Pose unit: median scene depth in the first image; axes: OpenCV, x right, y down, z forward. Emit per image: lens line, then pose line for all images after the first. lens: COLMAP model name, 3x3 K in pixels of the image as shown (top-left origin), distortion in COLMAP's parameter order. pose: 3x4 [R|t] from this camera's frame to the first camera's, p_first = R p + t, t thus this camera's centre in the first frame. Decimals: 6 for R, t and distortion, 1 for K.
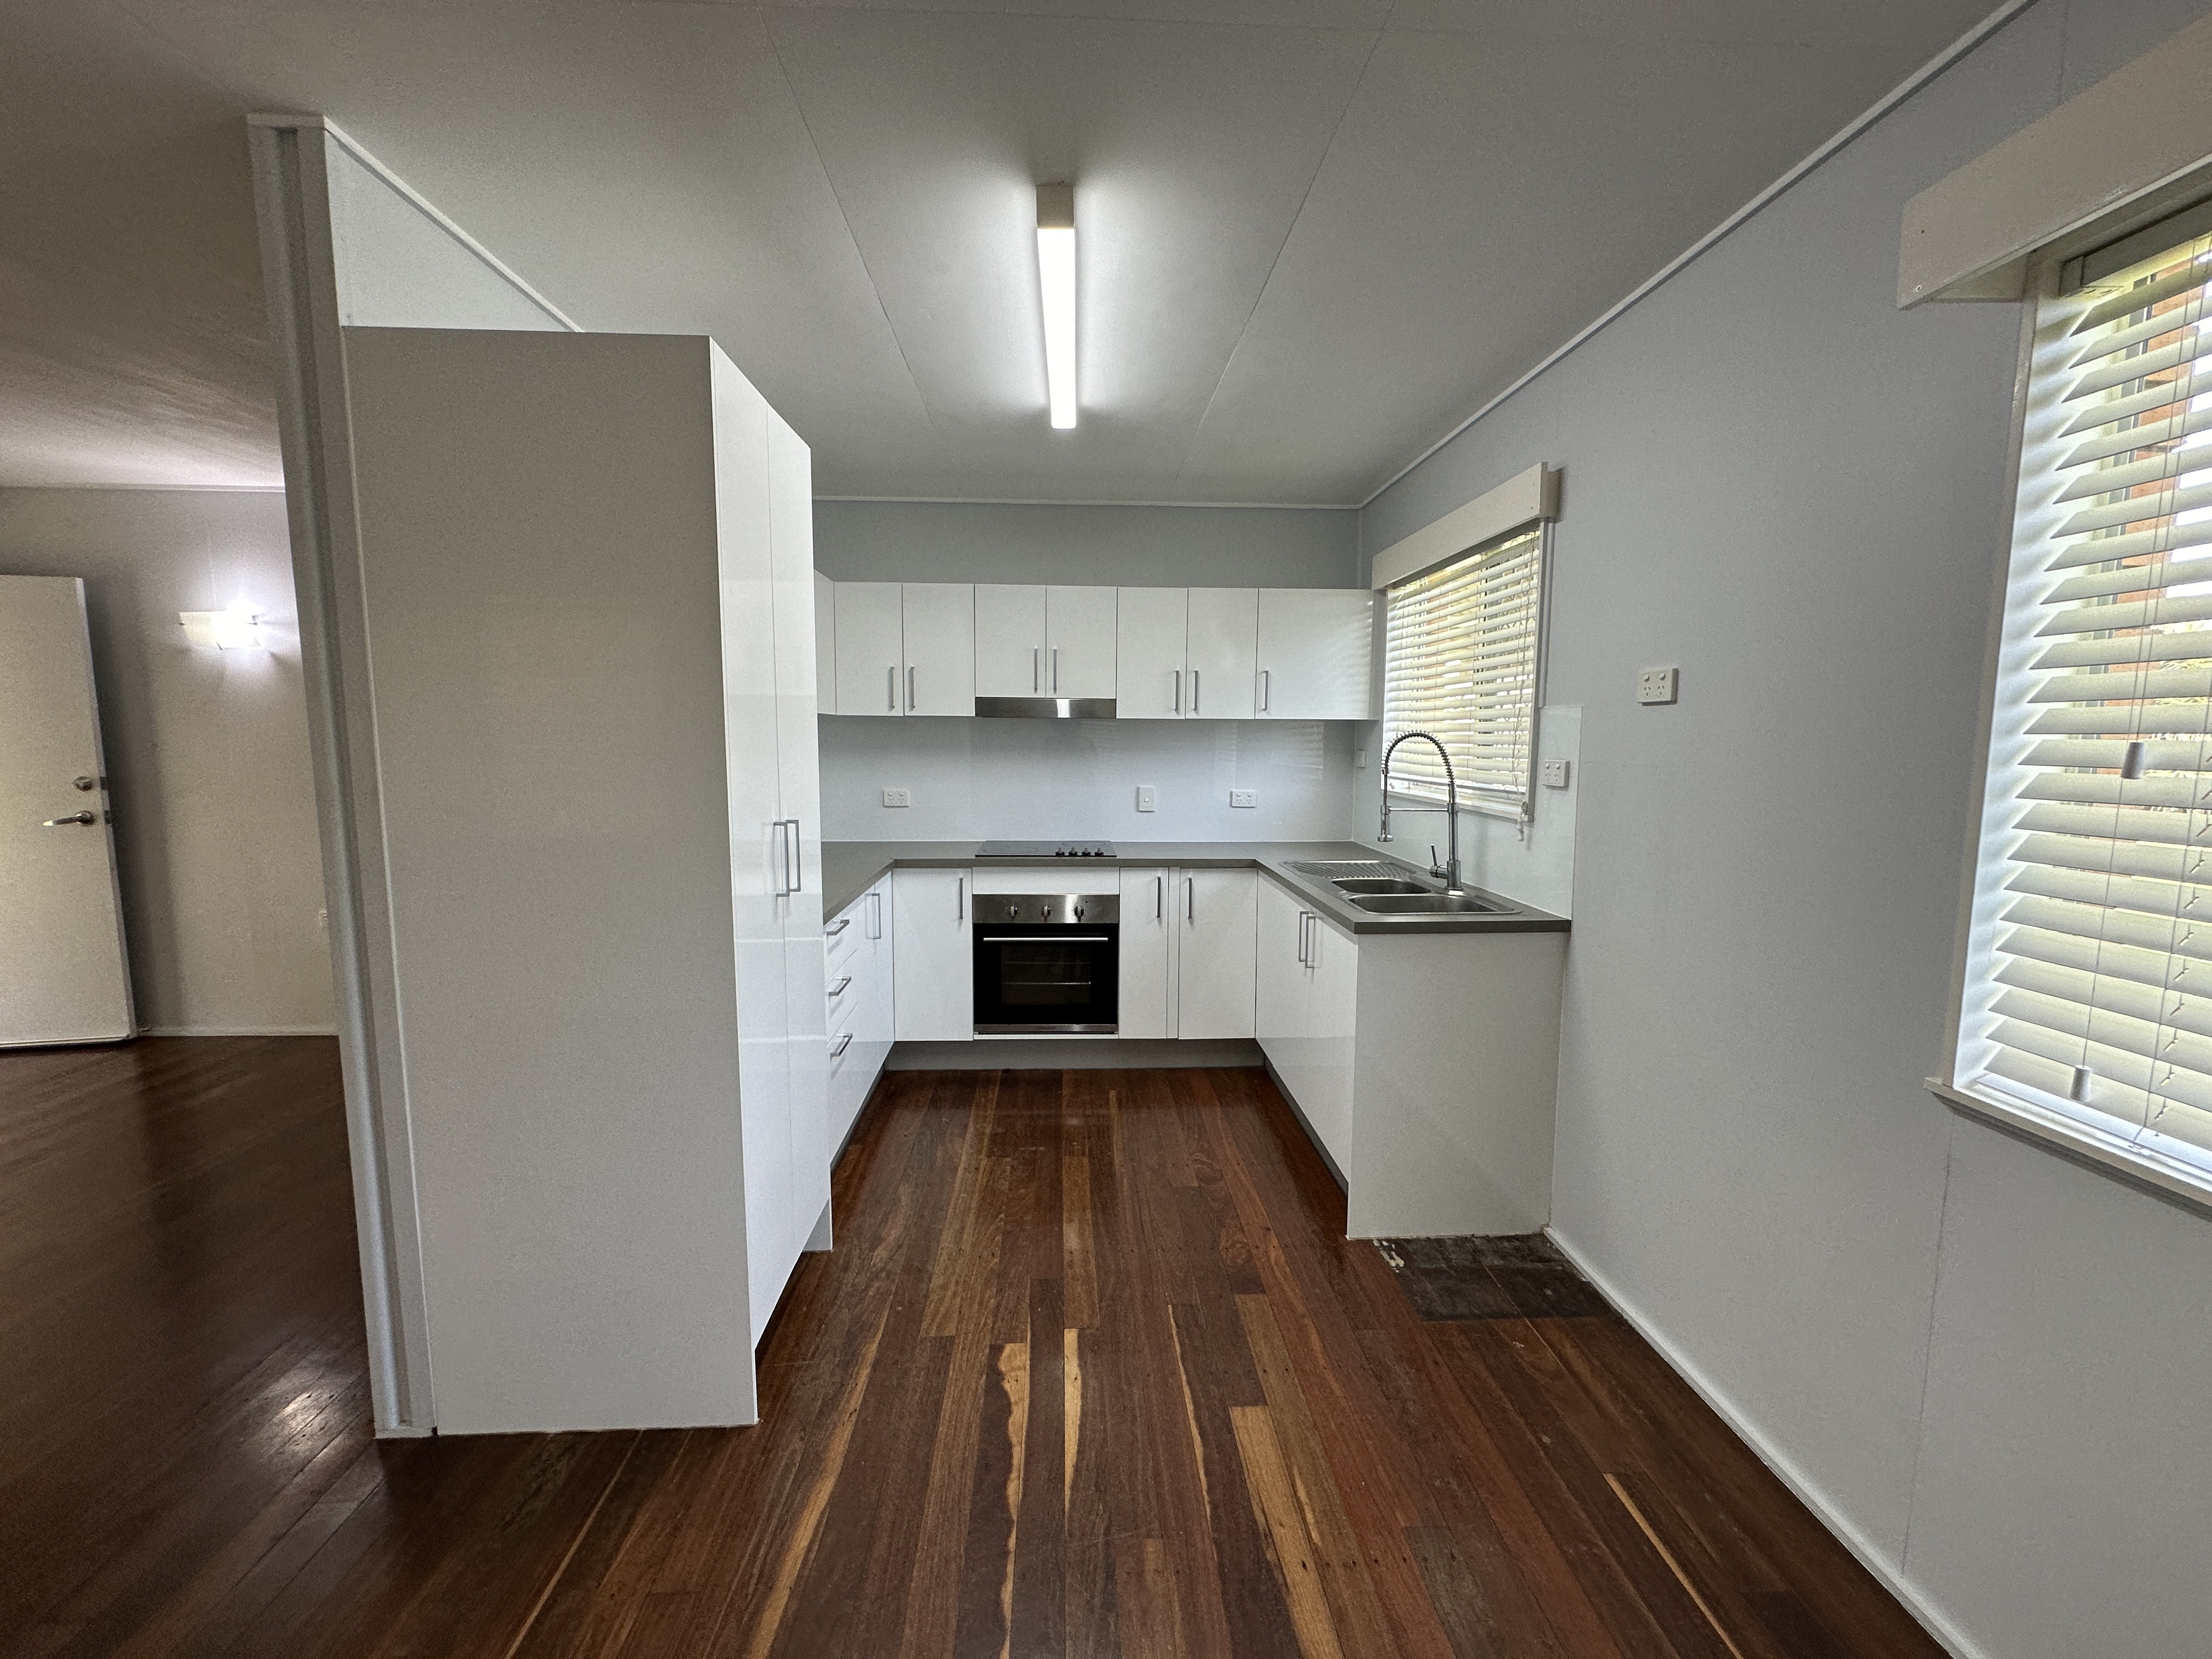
lens RADIAL K [[883.9, 0, 1105.2], [0, 883.9, 824.6], [0, 0, 1]] dist [-0.000329, -0.000135]
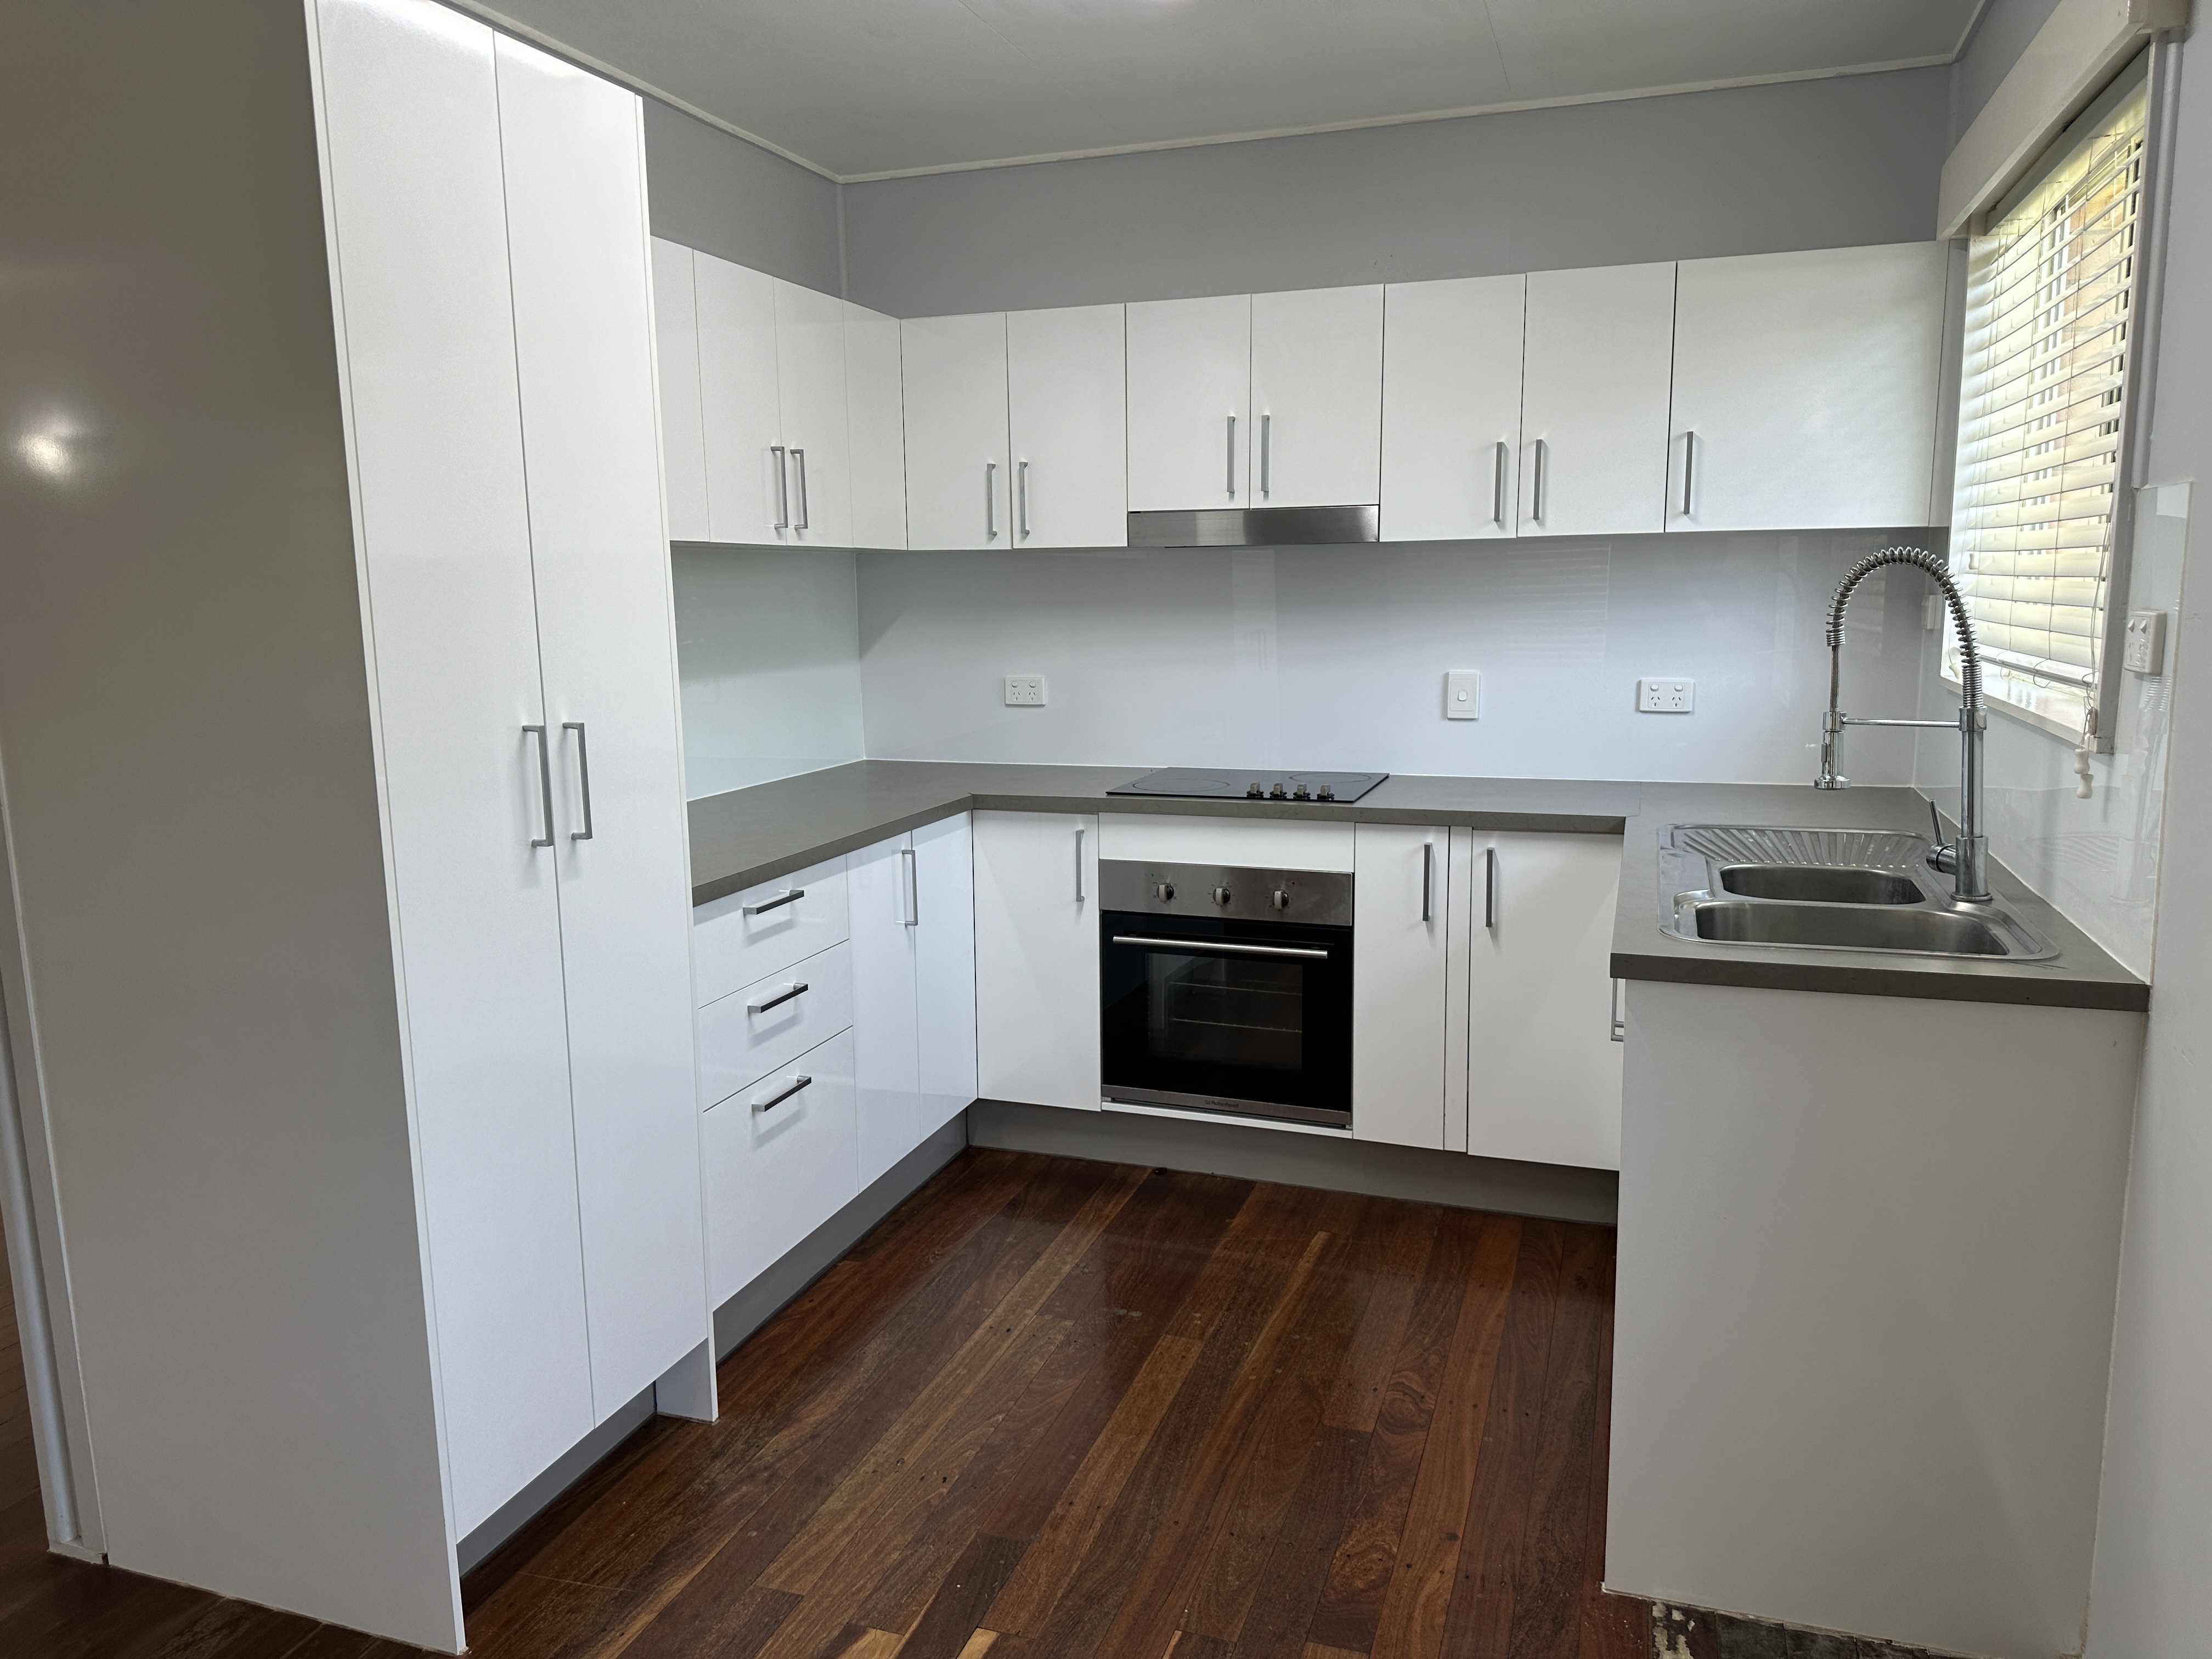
lens RADIAL K [[1546.9, 0, 1098.3], [0, 1546.9, 823.4], [0, 0, 1]] dist [0.025850, -0.031693]
pose [[0.925601, 0.038086, -0.376580, 0.225672], [-0.016569, 0.998048, 0.060212, -0.005141], [0.378138, -0.049493, 0.924425, 0.075988]]
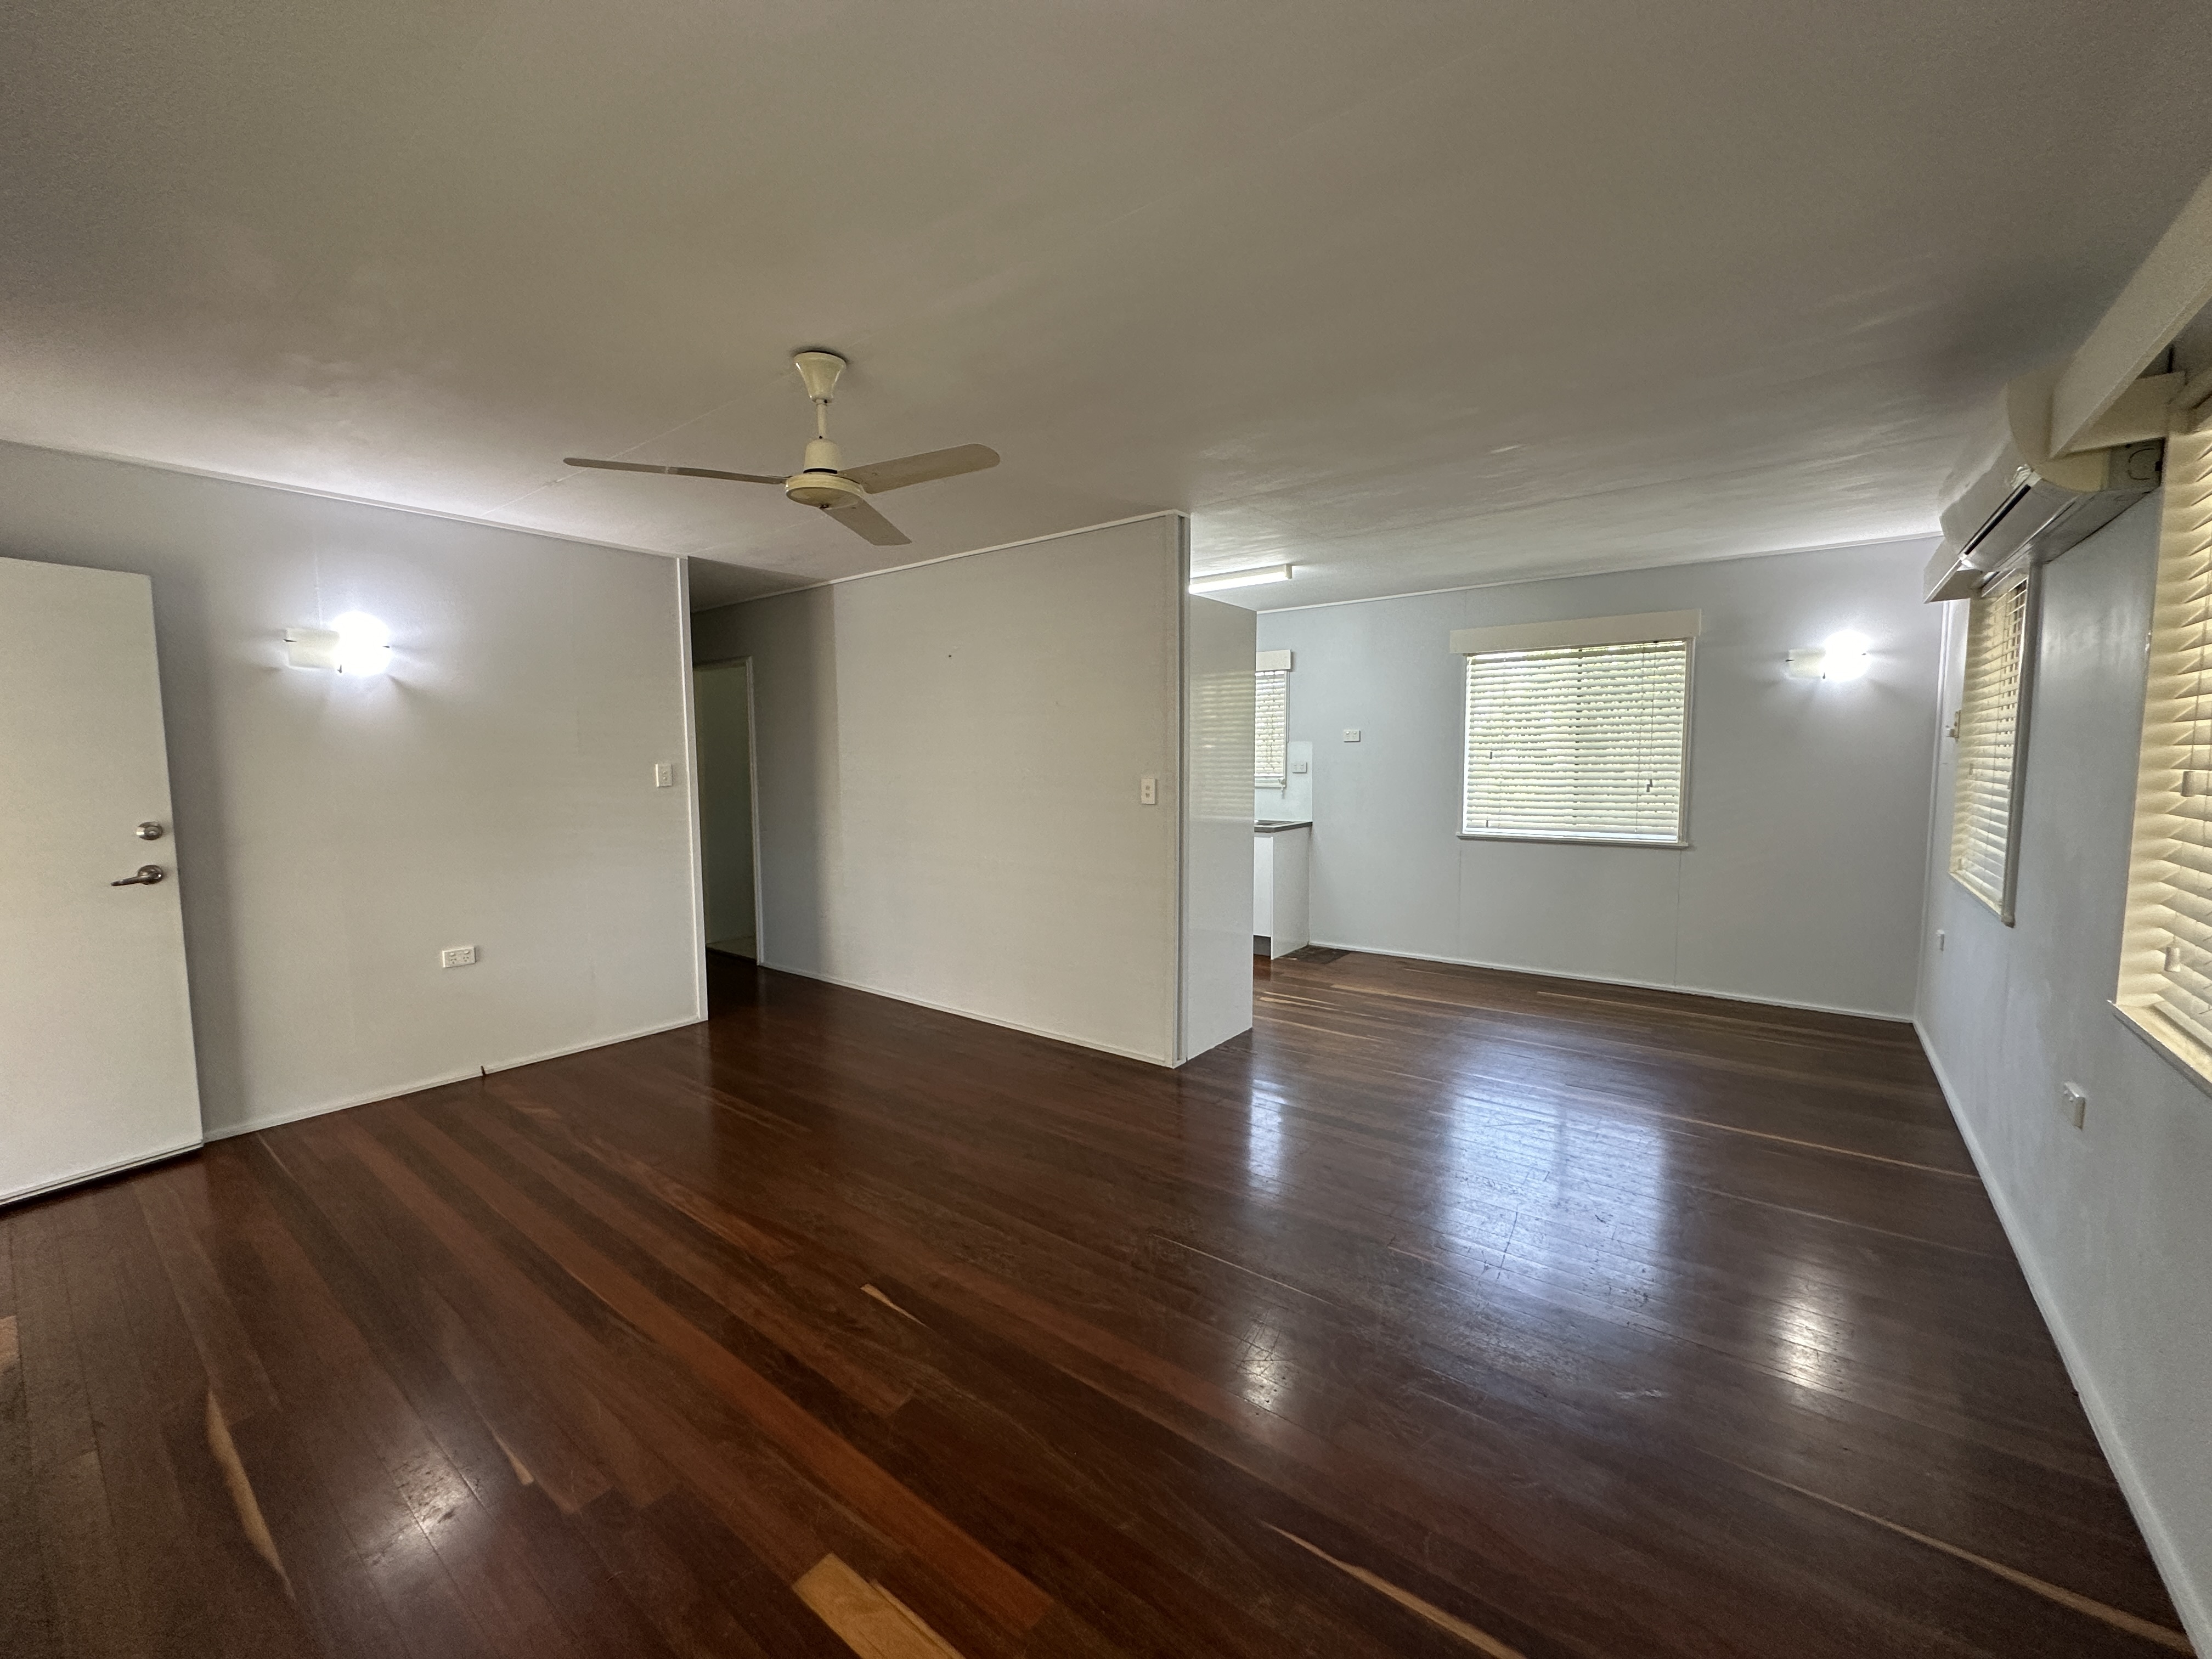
lens RADIAL K [[883.9, 0, 1101.6], [0, 883.9, 820.6], [0, 0, 1]] dist [-0.000329, -0.000135]
pose [[0.648602, -0.064711, 0.758372, -1.292177], [0.091126, 0.995815, 0.007035, 0.017977], [-0.755653, 0.064544, 0.651784, -0.179541]]
